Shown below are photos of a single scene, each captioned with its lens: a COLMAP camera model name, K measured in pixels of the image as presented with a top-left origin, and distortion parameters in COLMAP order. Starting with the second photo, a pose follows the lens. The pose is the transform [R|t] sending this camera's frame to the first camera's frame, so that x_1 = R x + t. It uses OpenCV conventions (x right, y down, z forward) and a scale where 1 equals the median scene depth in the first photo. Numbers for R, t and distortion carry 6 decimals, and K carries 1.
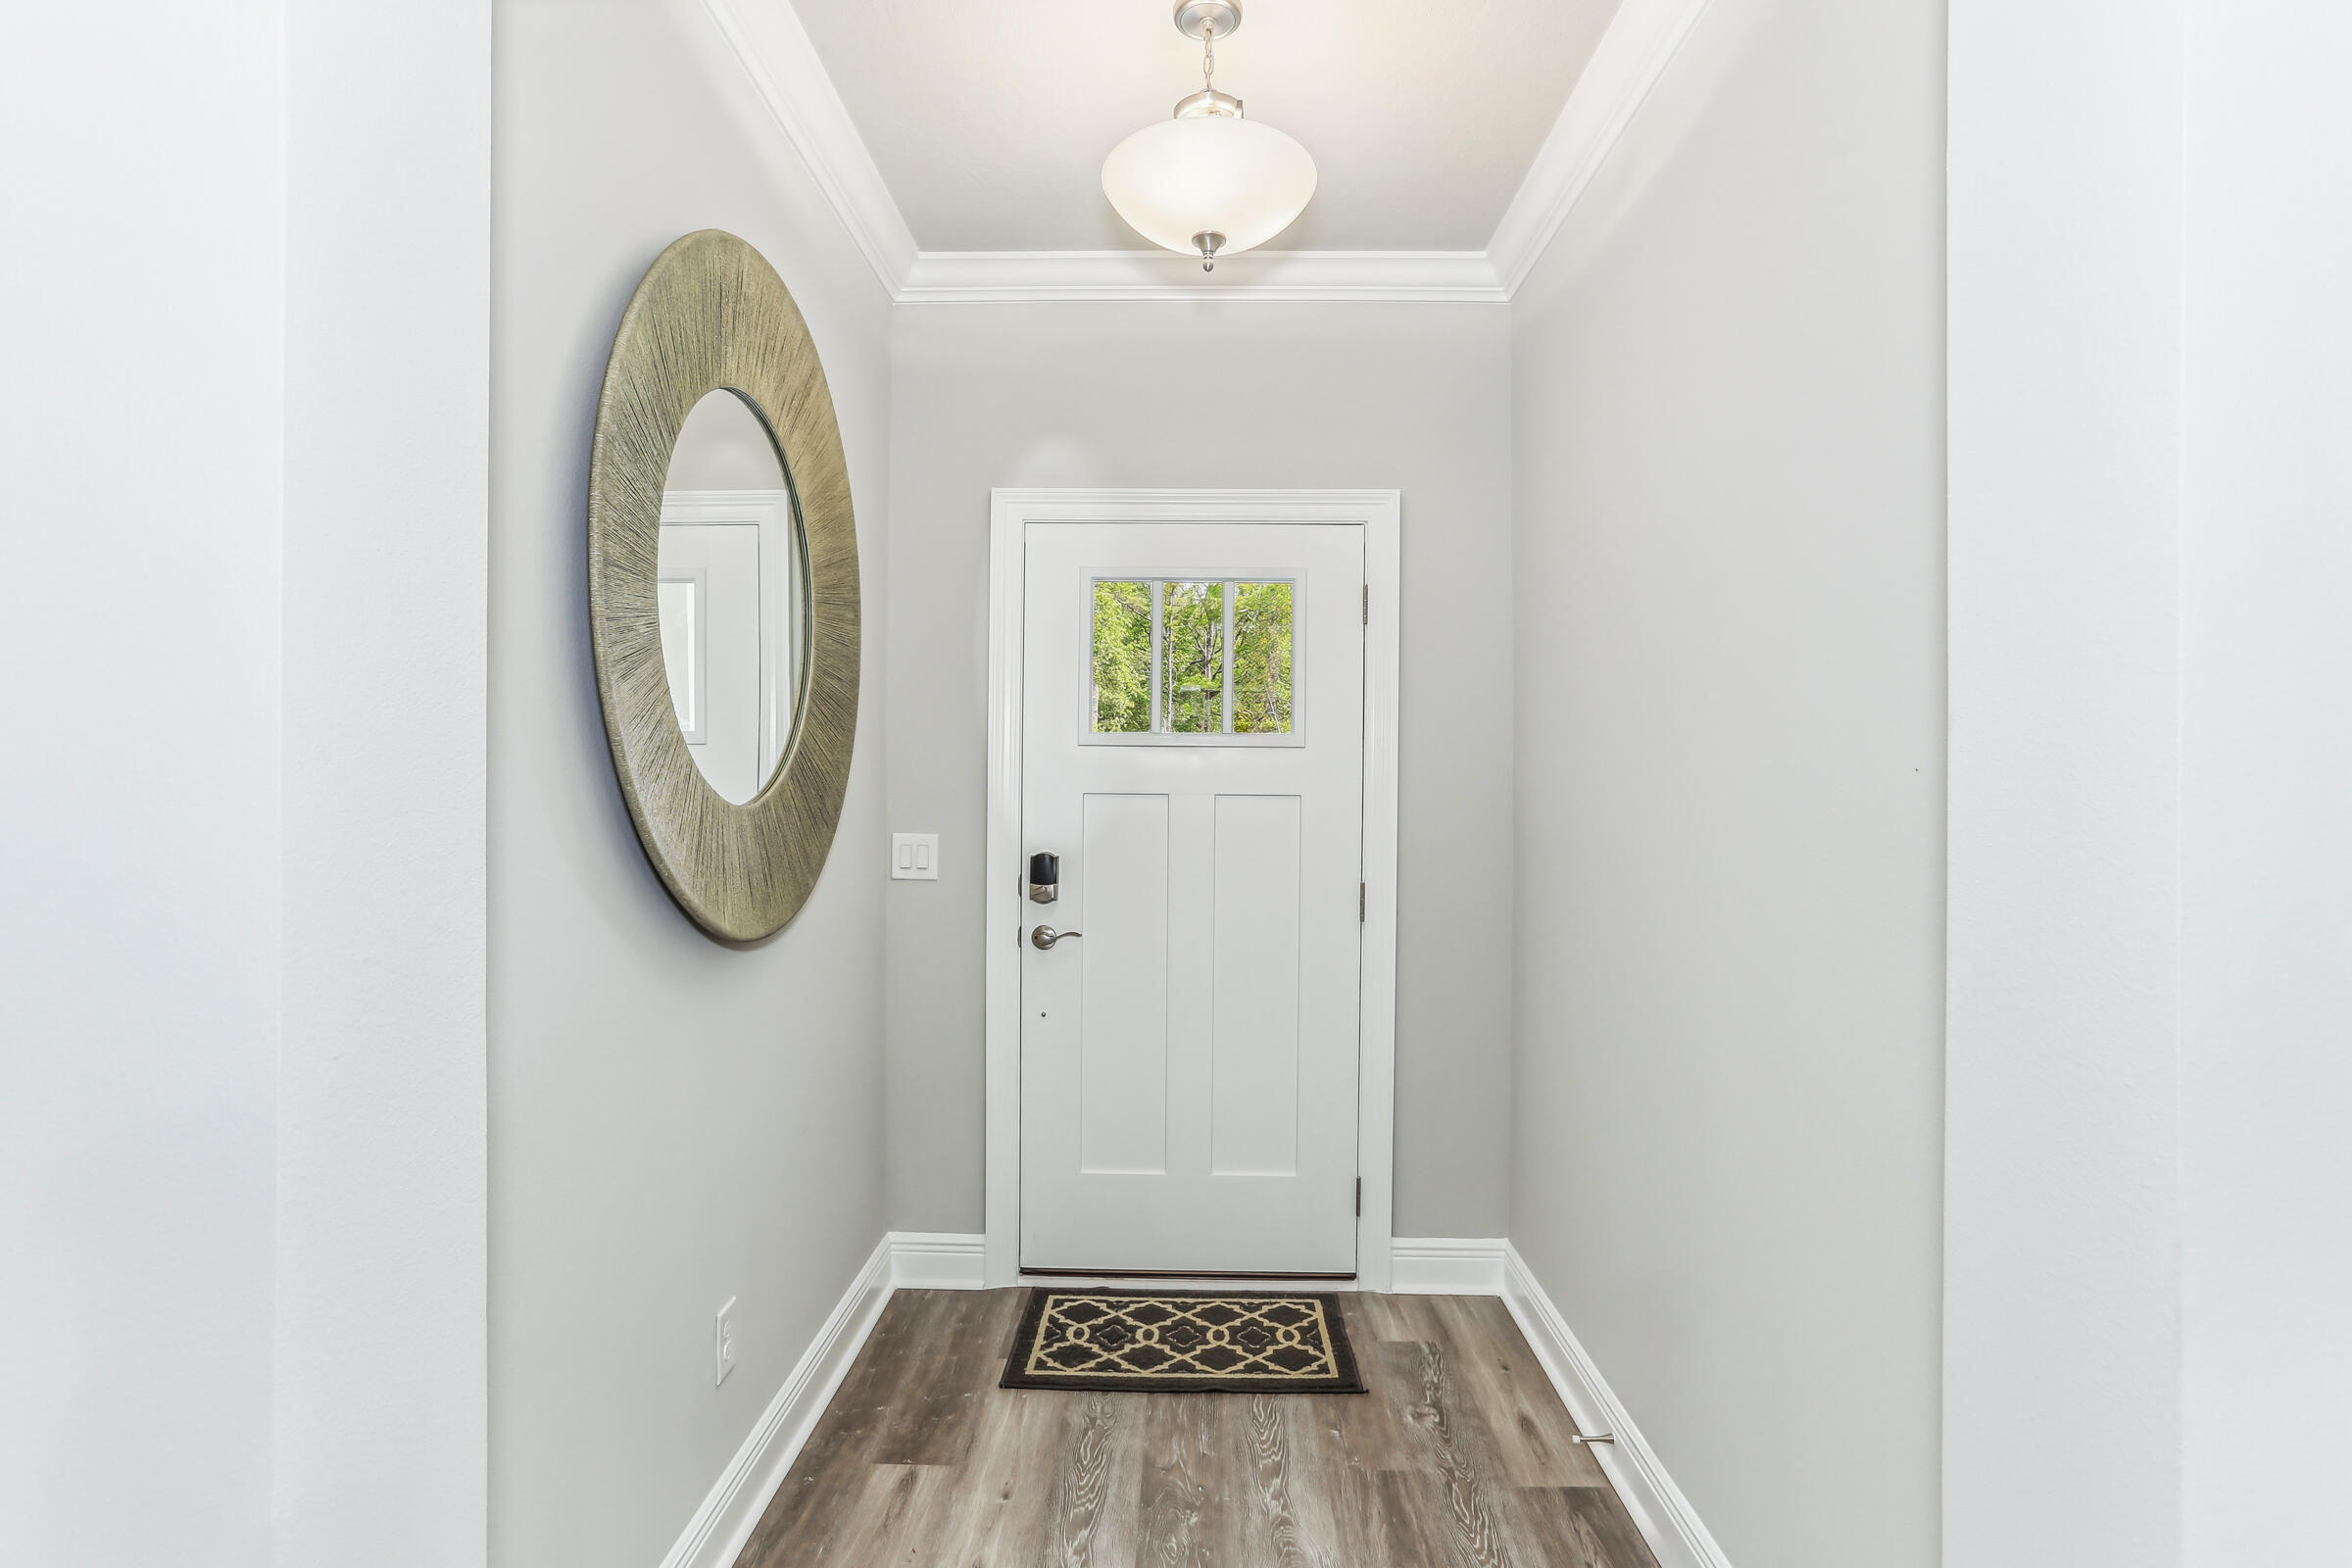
lens RADIAL K [[1148.9, 0, 1174.5], [0, 1148.9, 789.5], [0, 0, 1]] dist [-0.003850, -0.000017]
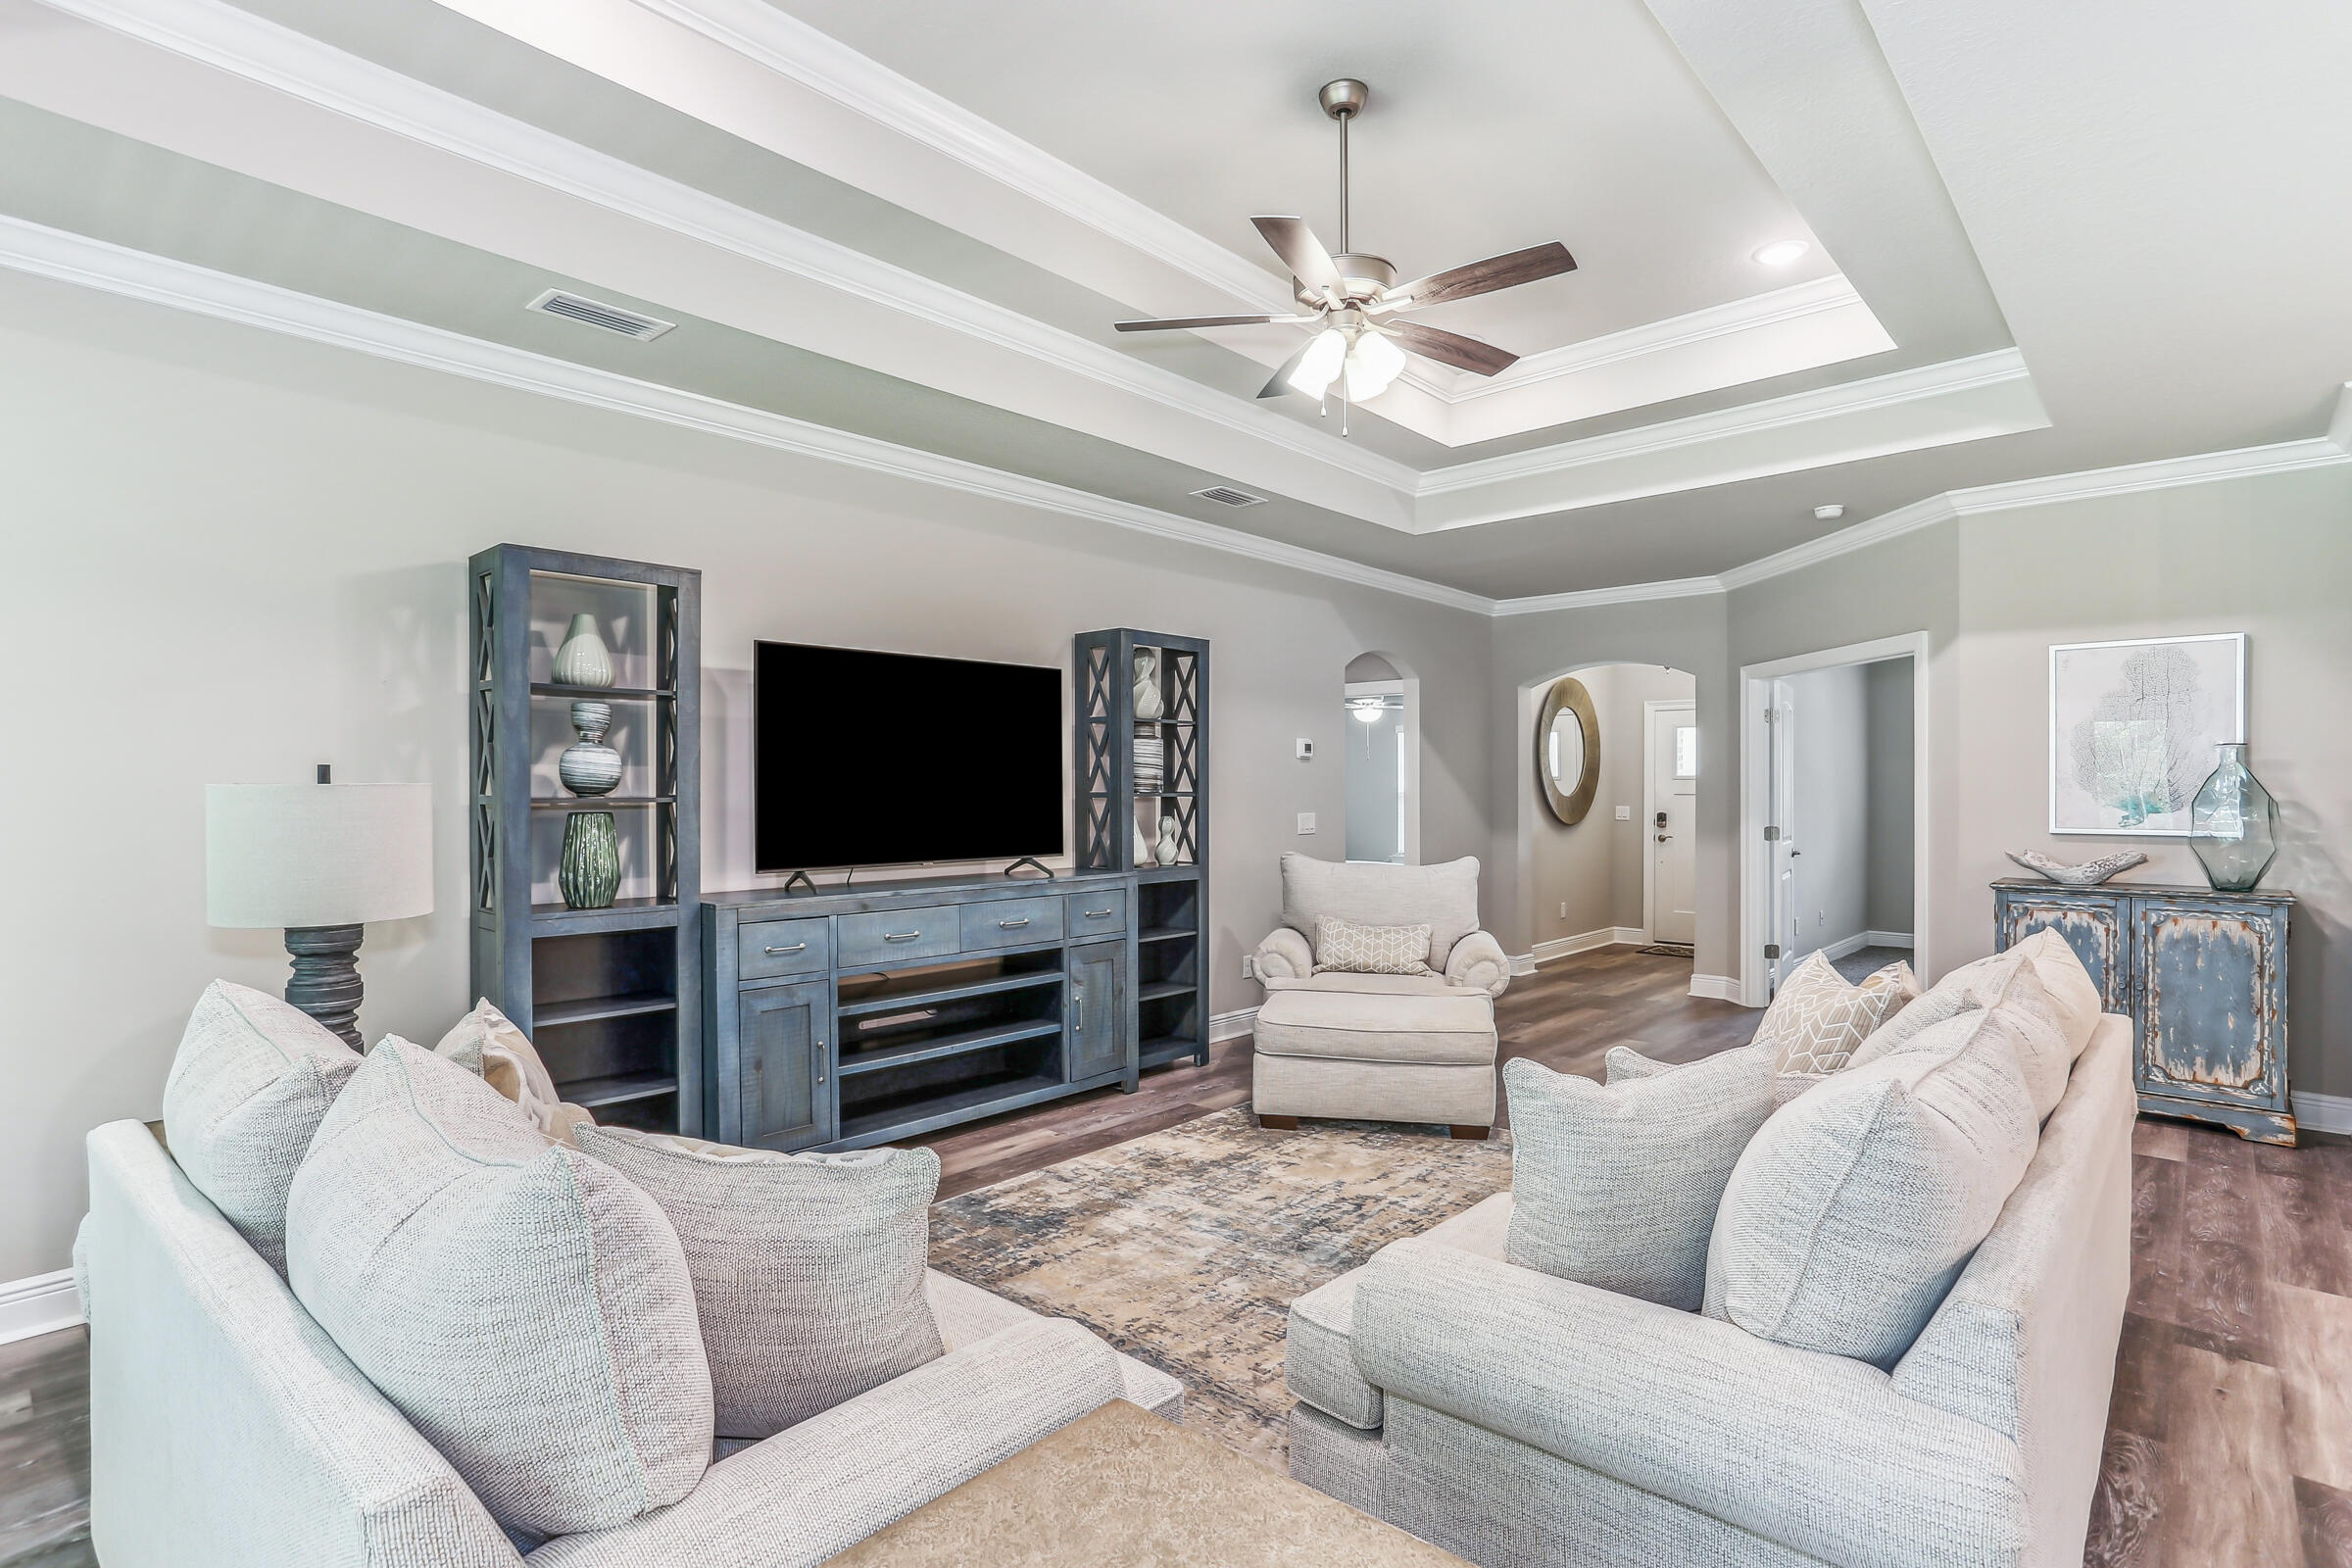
lens RADIAL K [[1148.9, 0, 1183.9], [0, 1148.9, 796.1], [0, 0, 1]] dist [-0.003850, -0.000017]
pose [[0.758095, 0.001389, -0.652142, 0.994586], [-0.000695, 0.999999, 0.001322, 0.004832], [0.652144, -0.000549, 0.758095, -2.391256]]
